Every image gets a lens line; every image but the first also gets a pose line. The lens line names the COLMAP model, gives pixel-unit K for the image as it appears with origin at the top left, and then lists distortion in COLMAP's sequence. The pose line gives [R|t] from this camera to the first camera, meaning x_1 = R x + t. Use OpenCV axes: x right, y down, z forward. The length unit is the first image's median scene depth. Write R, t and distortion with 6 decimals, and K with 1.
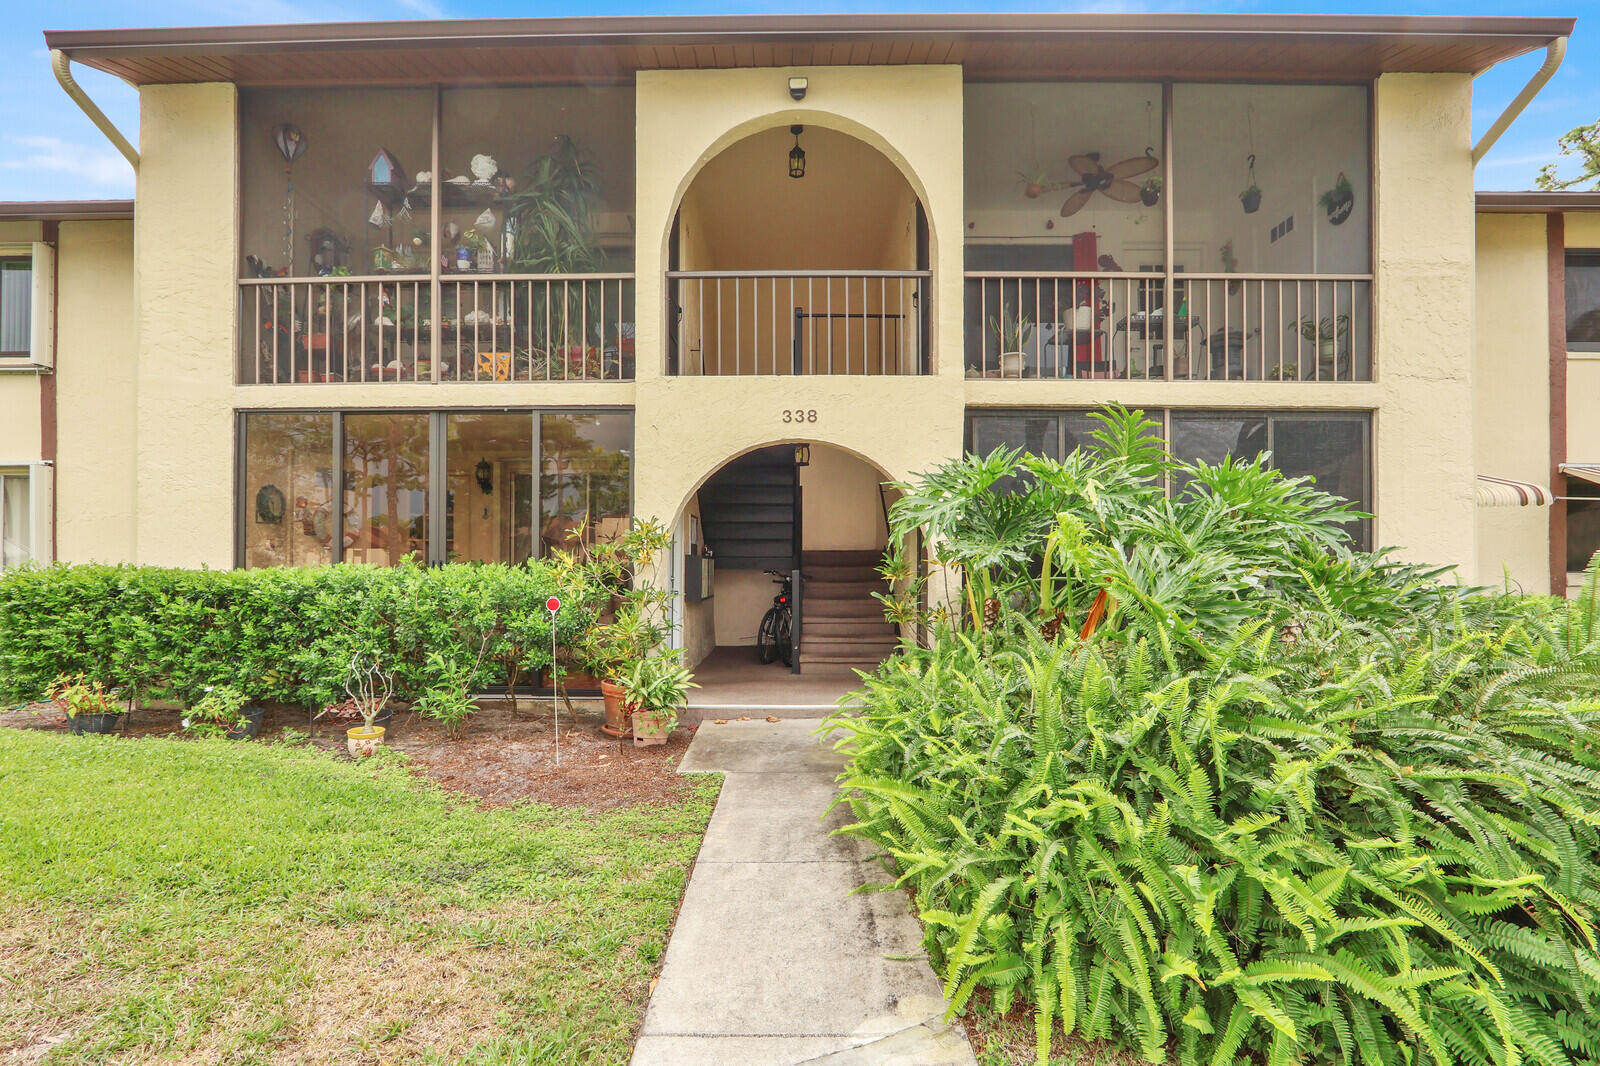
lens RADIAL K [[762.7, 0, 800.6], [0, 762.7, 538.2], [0, 0, 1]] dist [-0.004248, -0.000860]
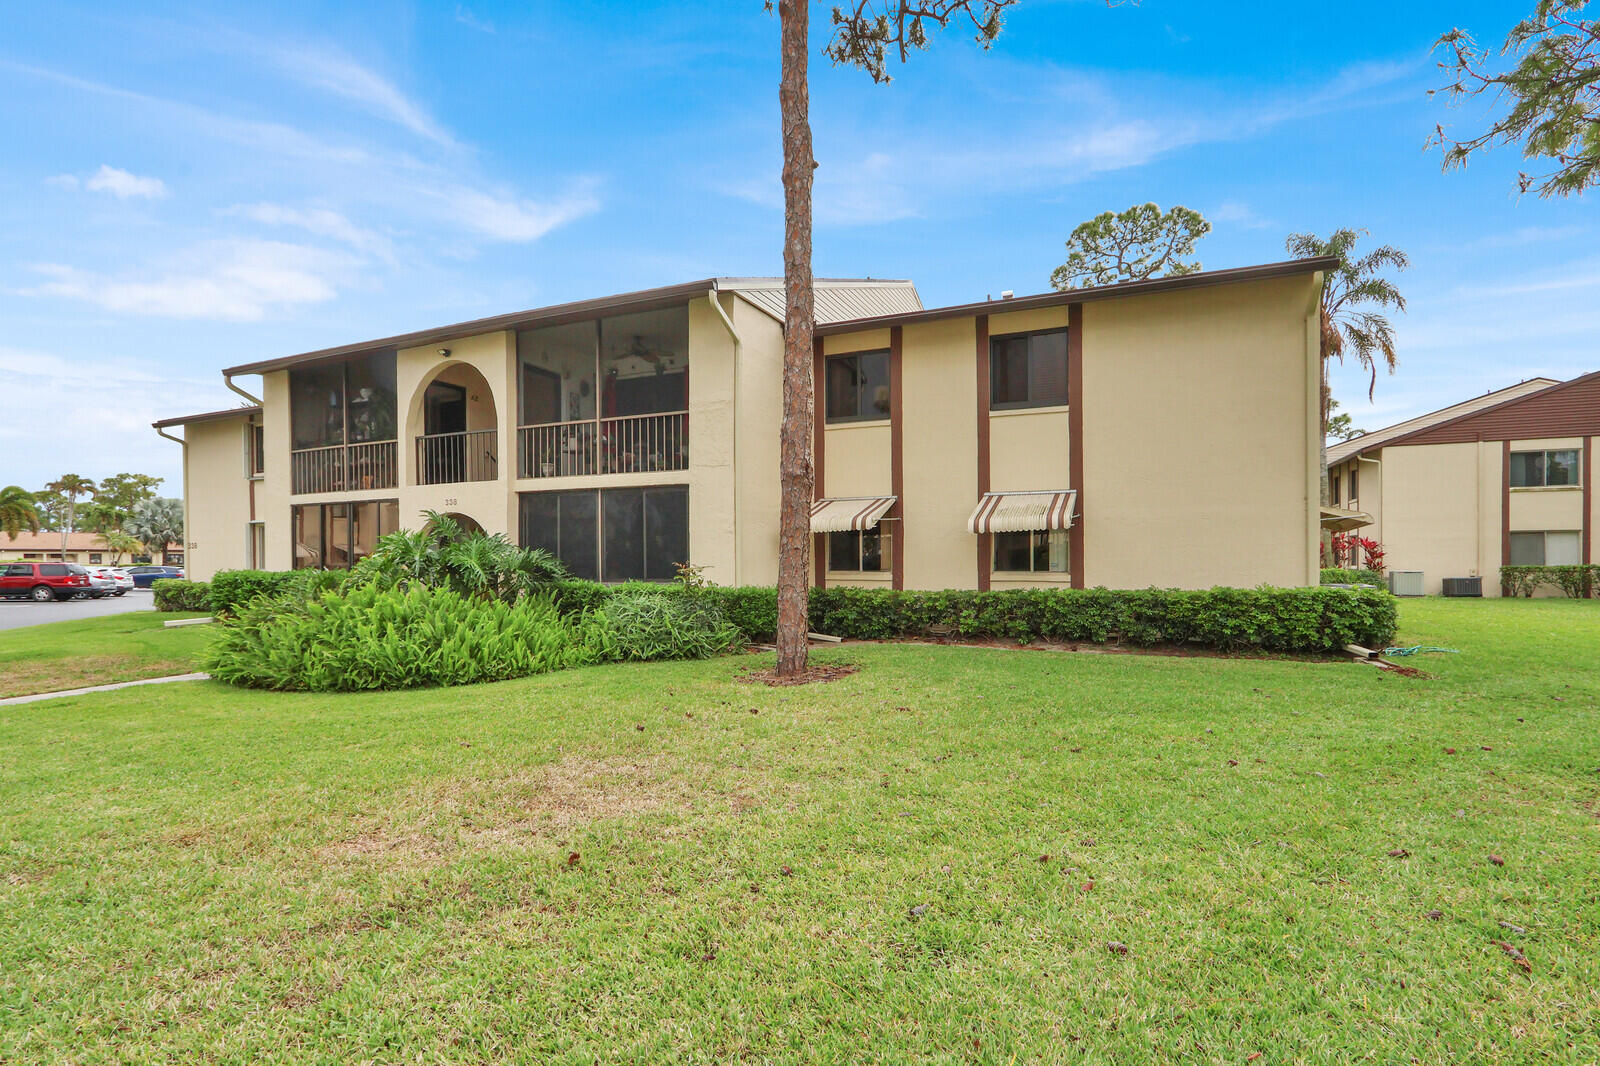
lens RADIAL K [[762.7, 0, 799.4], [0, 762.7, 538.1], [0, 0, 1]] dist [-0.004248, -0.000860]
pose [[0.914515, -0.017317, -0.404180, 1.735494], [0.018213, 0.999833, -0.001629, -0.033815], [0.404141, -0.005872, 0.914678, -0.566586]]
